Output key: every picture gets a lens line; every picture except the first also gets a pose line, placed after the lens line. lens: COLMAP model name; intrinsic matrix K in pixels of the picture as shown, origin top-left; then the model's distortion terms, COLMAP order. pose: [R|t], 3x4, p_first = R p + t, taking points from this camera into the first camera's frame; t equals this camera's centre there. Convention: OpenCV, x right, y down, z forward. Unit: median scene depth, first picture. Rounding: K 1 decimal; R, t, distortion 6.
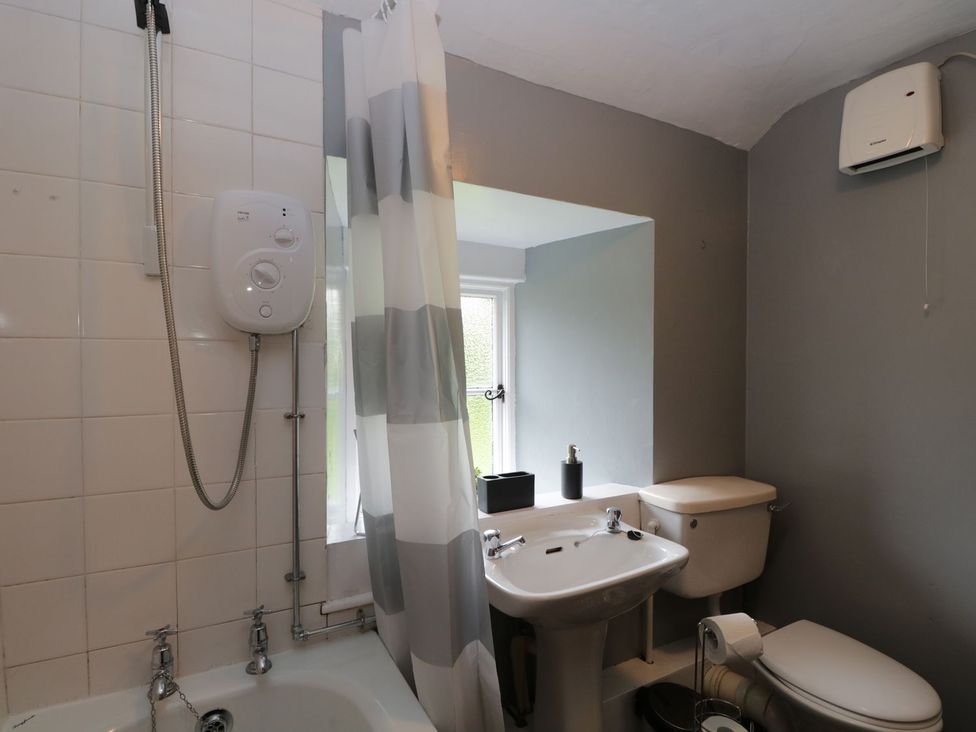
lens RADIAL K [[511.0, 0, 489.8], [0, 511.0, 368.7], [0, 0, 1]] dist [0.001628, -0.014296]
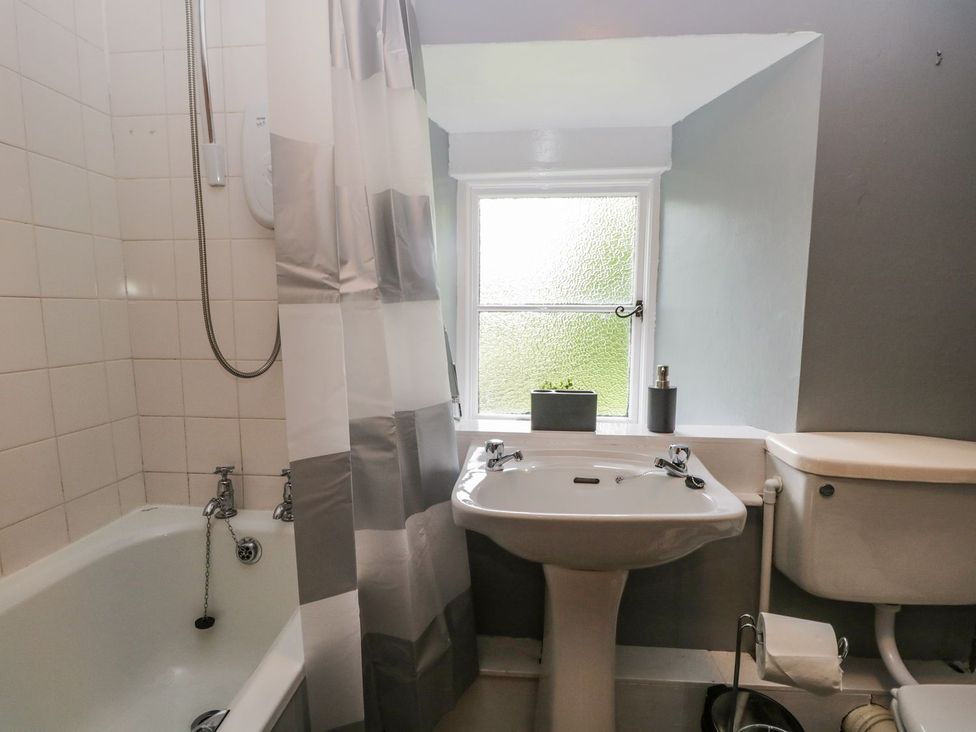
lens RADIAL K [[511.0, 0, 489.8], [0, 511.0, 368.7], [0, 0, 1]] dist [0.001628, -0.014296]
pose [[0.828670, 0.066061, -0.555825, 0.377773], [-0.010304, 0.994643, 0.102854, 0.076401], [0.559642, -0.079505, 0.824912, 0.203218]]
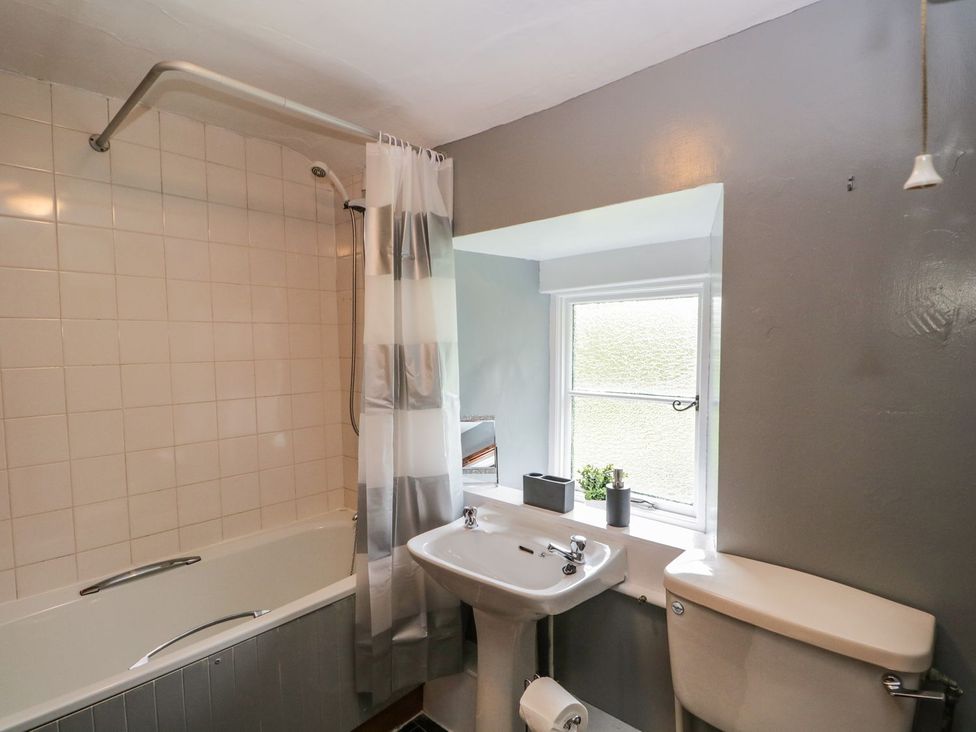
lens RADIAL K [[511.0, 0, 489.8], [0, 511.0, 368.7], [0, 0, 1]] dist [0.001628, -0.014296]
pose [[0.316746, 0.046168, -0.947386, 0.954844], [0.001585, 0.998788, 0.049202, -0.074961], [0.948509, -0.017086, 0.316289, 0.494387]]
